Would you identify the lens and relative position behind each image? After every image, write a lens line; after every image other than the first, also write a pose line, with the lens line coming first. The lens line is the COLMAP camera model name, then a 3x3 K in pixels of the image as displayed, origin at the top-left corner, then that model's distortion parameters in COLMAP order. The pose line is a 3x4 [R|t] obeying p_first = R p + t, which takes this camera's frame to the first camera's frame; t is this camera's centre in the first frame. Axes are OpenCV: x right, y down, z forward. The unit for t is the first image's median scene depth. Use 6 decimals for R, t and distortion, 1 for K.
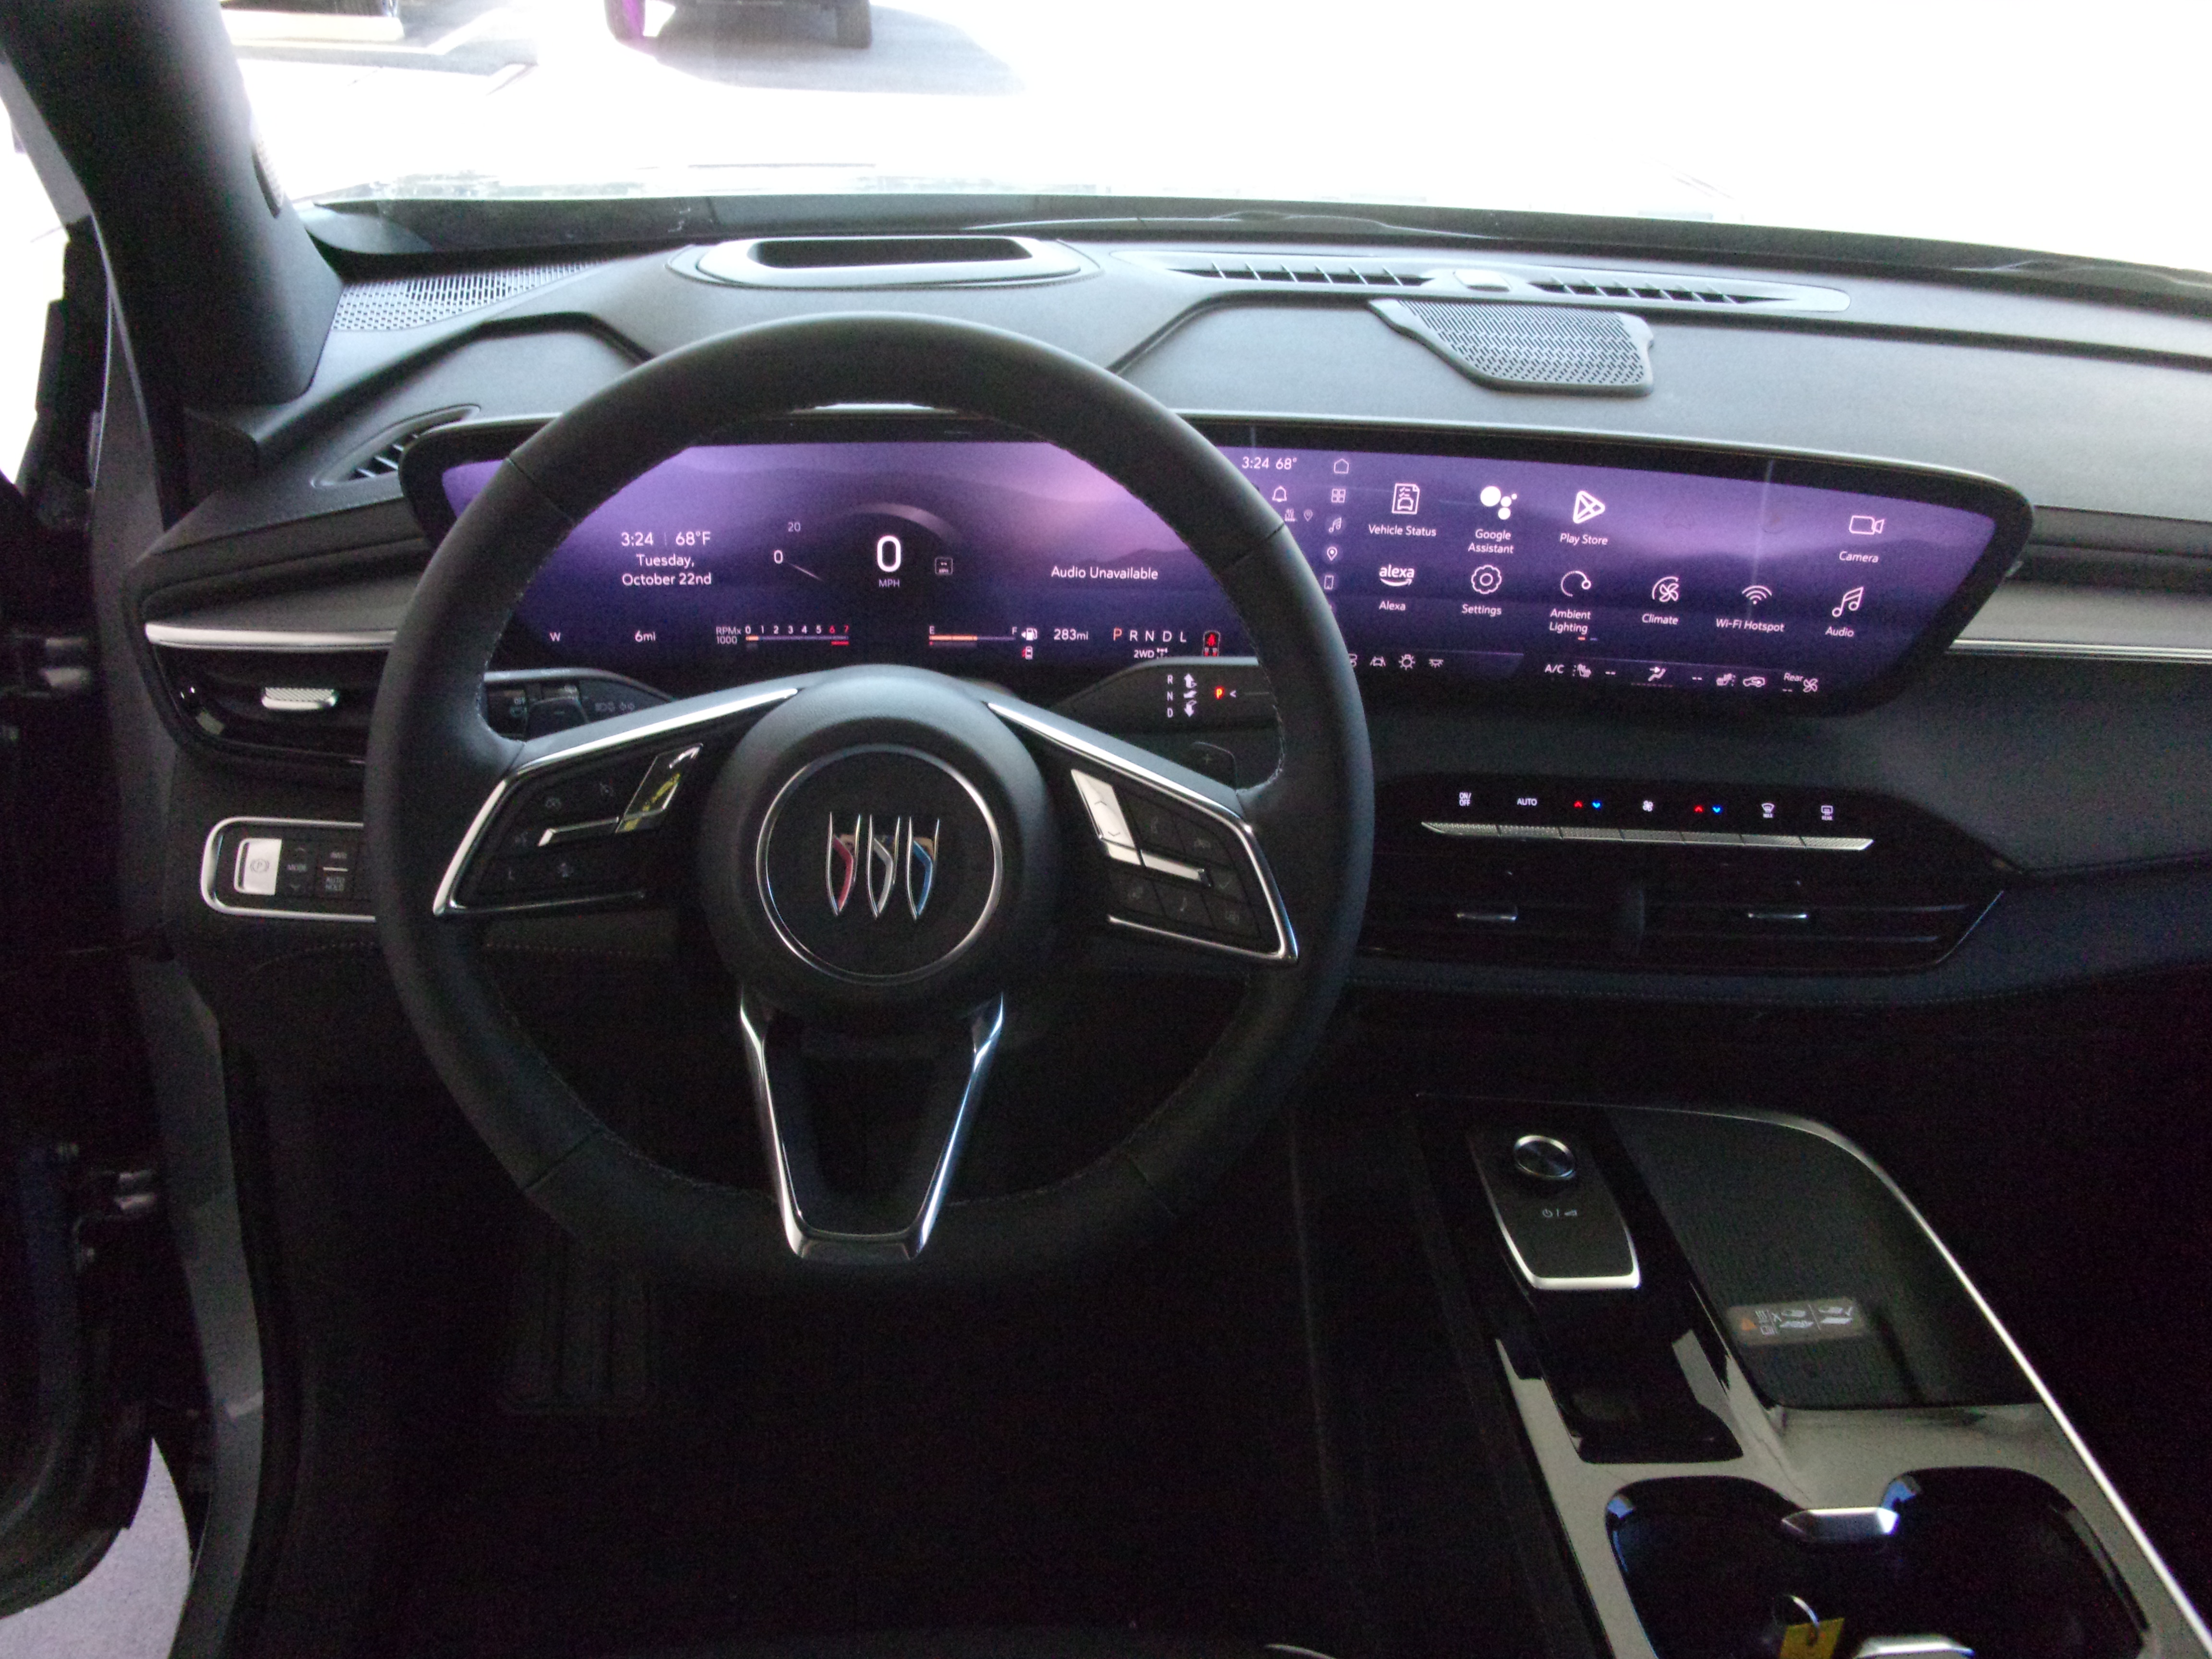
lens RADIAL K [[1852.7, 0, 1113.0], [0, 1852.7, 832.5], [0, 0, 1]] dist [0.029985, -0.069530]
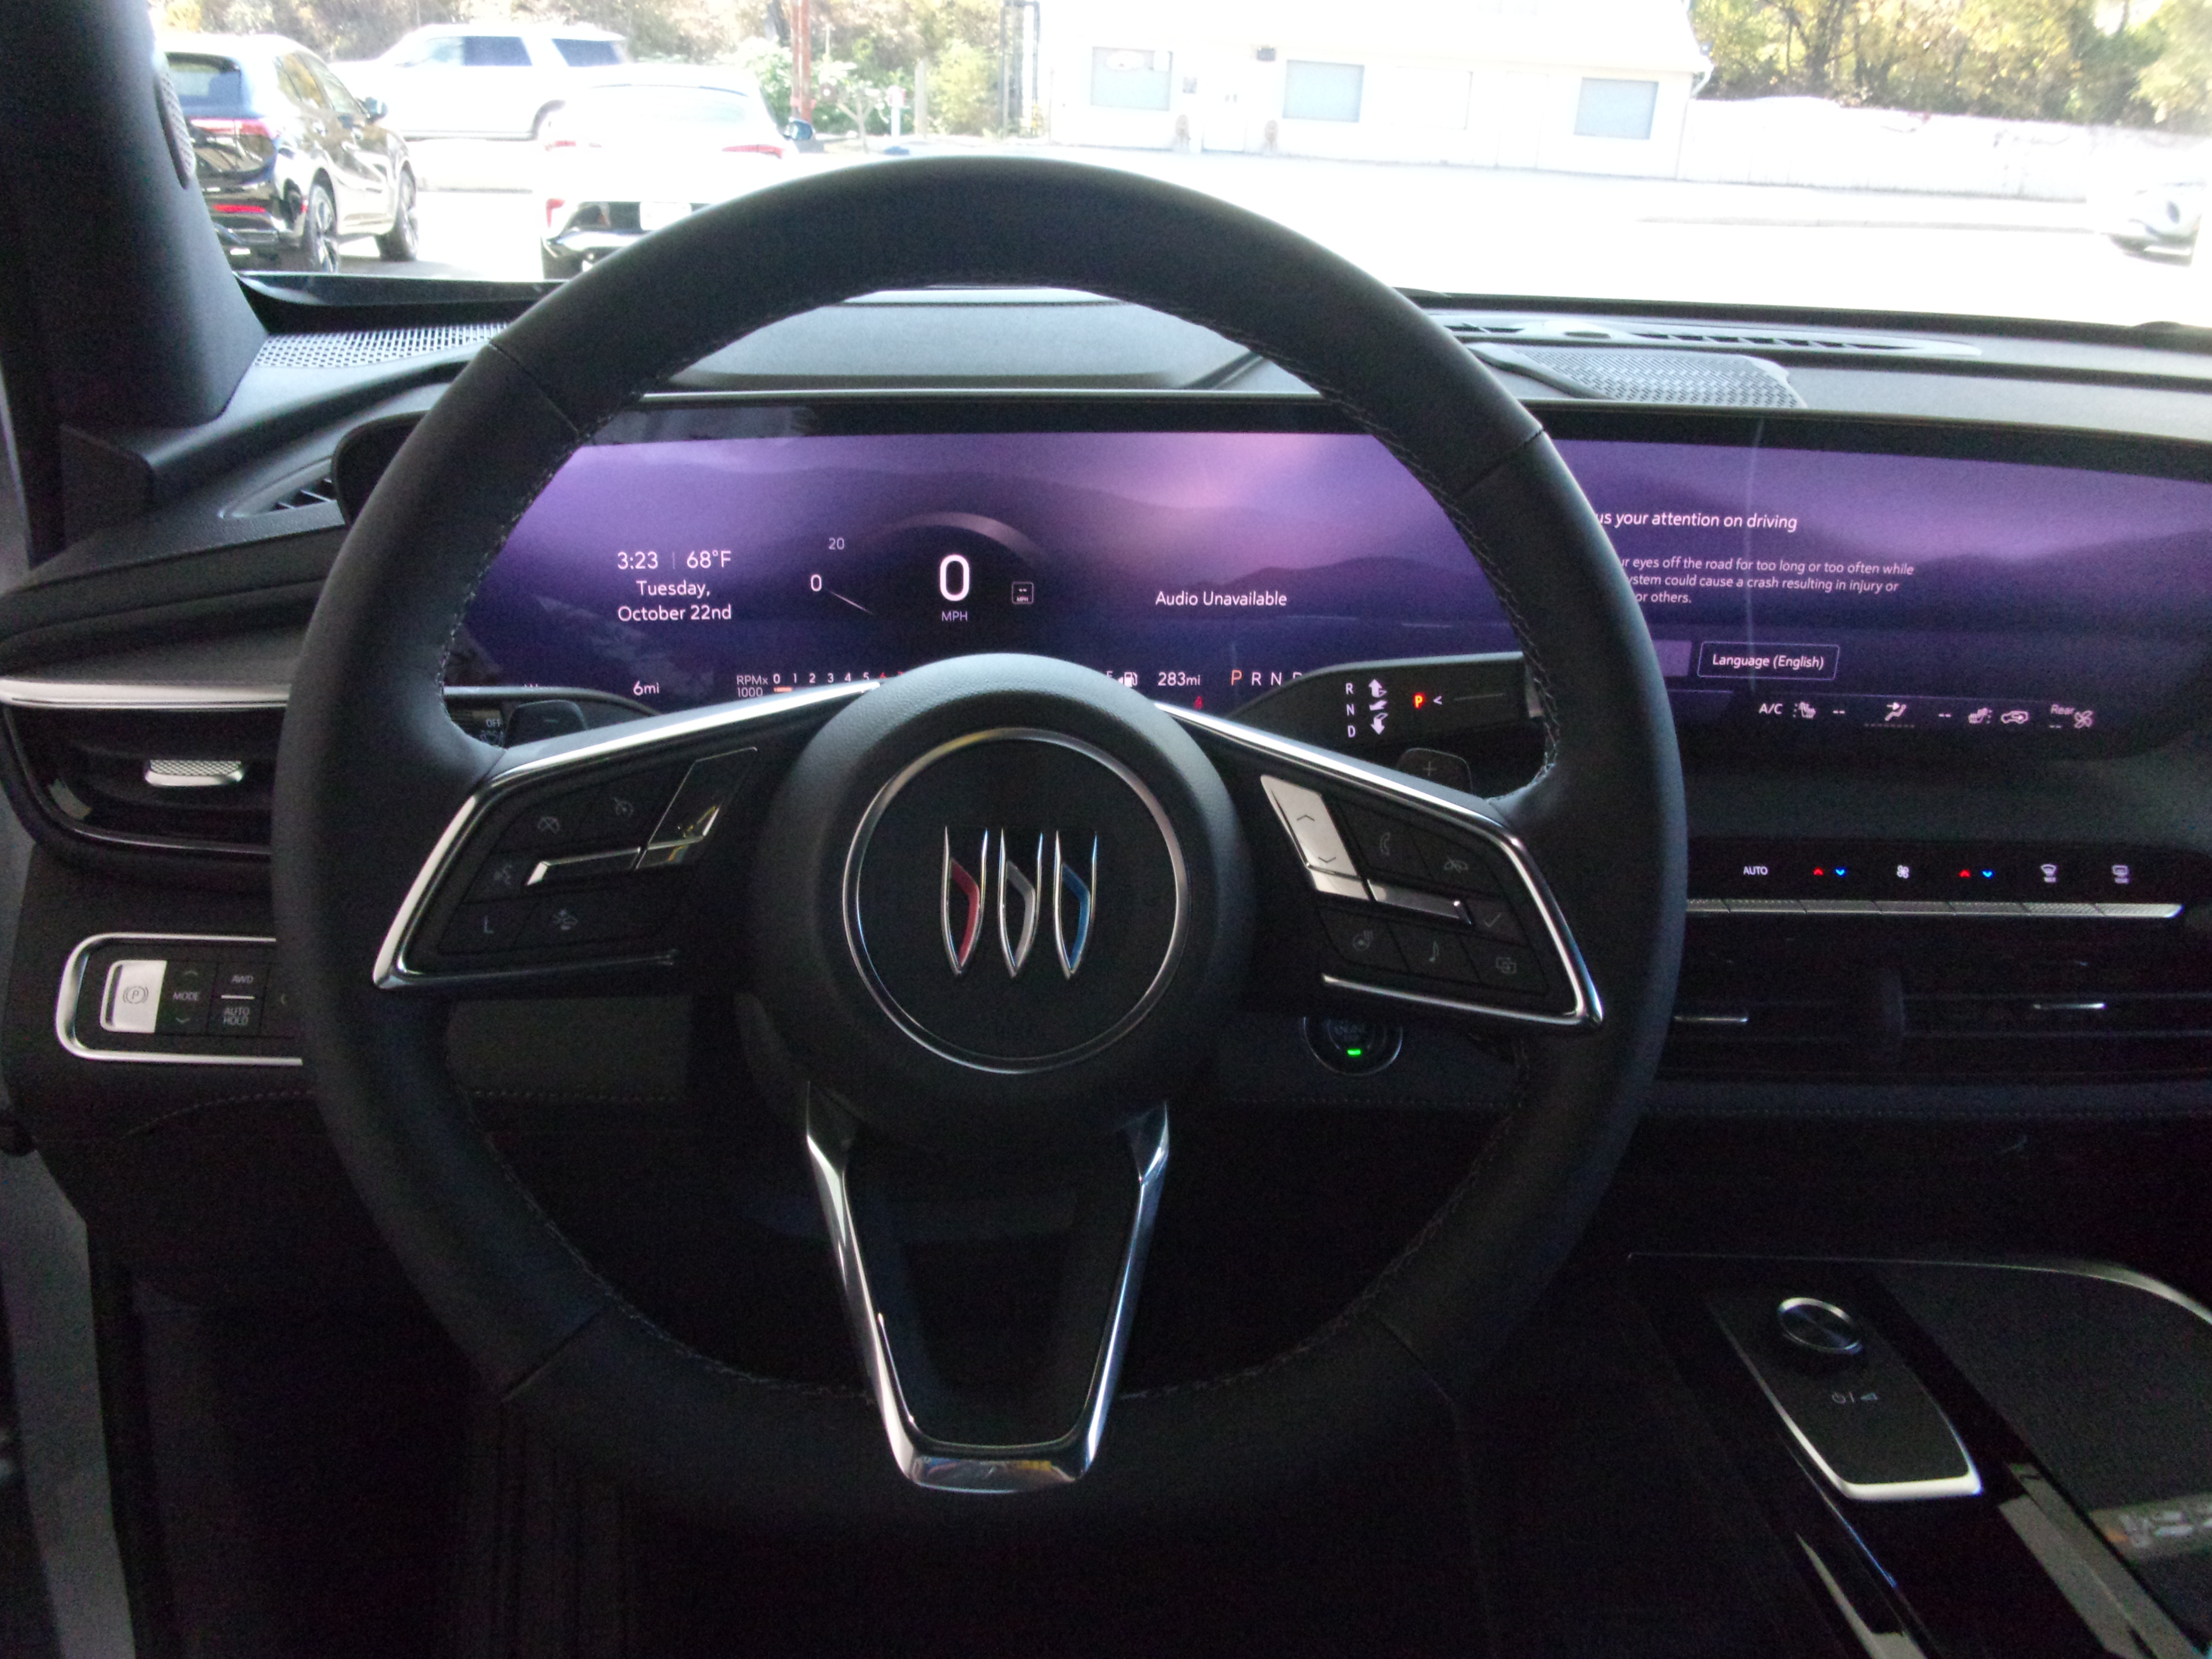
lens RADIAL K [[1852.7, 0, 1112.1], [0, 1852.7, 829.1], [0, 0, 1]] dist [0.029985, -0.069530]
pose [[0.998843, -0.031702, 0.036172, -0.087262], [0.036166, 0.990813, -0.130311, 0.063939], [-0.031709, 0.131468, 0.990813, 0.228767]]
